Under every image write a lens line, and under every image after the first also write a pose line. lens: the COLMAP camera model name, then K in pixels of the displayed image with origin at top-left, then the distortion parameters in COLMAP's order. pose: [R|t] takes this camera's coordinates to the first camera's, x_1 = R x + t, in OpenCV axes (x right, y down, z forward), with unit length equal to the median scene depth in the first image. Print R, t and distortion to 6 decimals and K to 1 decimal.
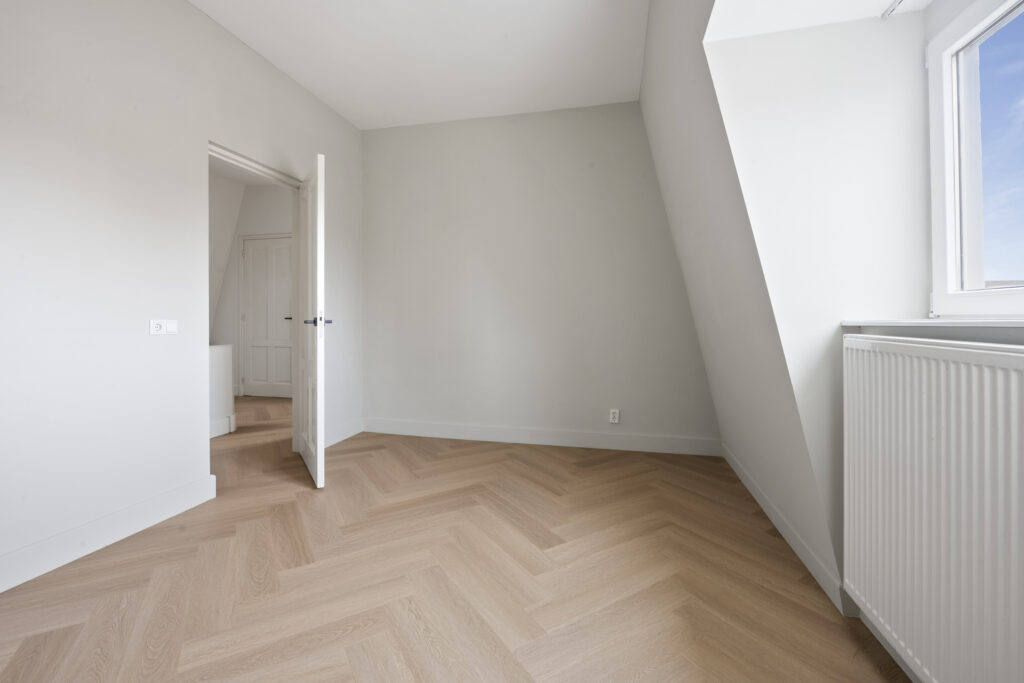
lens RADIAL K [[445.0, 0, 512.7], [0, 445.0, 333.1], [0, 0, 1]] dist [0.010106, 0.000073]
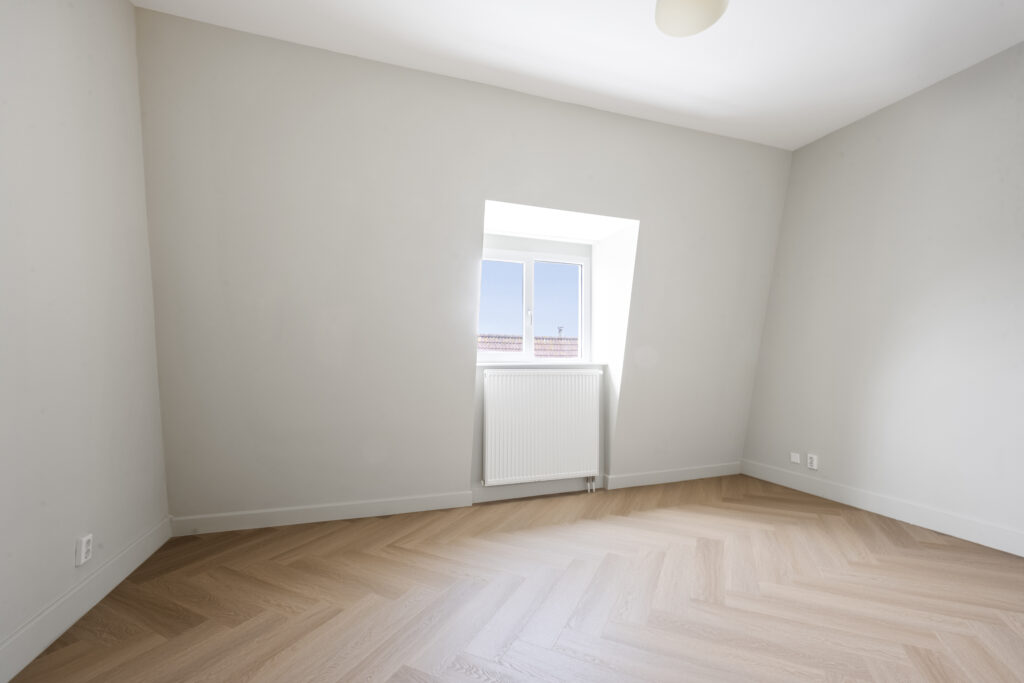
lens RADIAL K [[445.0, 0, 512.4], [0, 445.0, 344.0], [0, 0, 1]] dist [0.010106, 0.000073]
pose [[-0.553388, 0.030760, 0.832356, -0.781802], [0.016750, 0.999527, -0.025801, -0.047313], [-0.832755, -0.000336, -0.553641, 1.390218]]
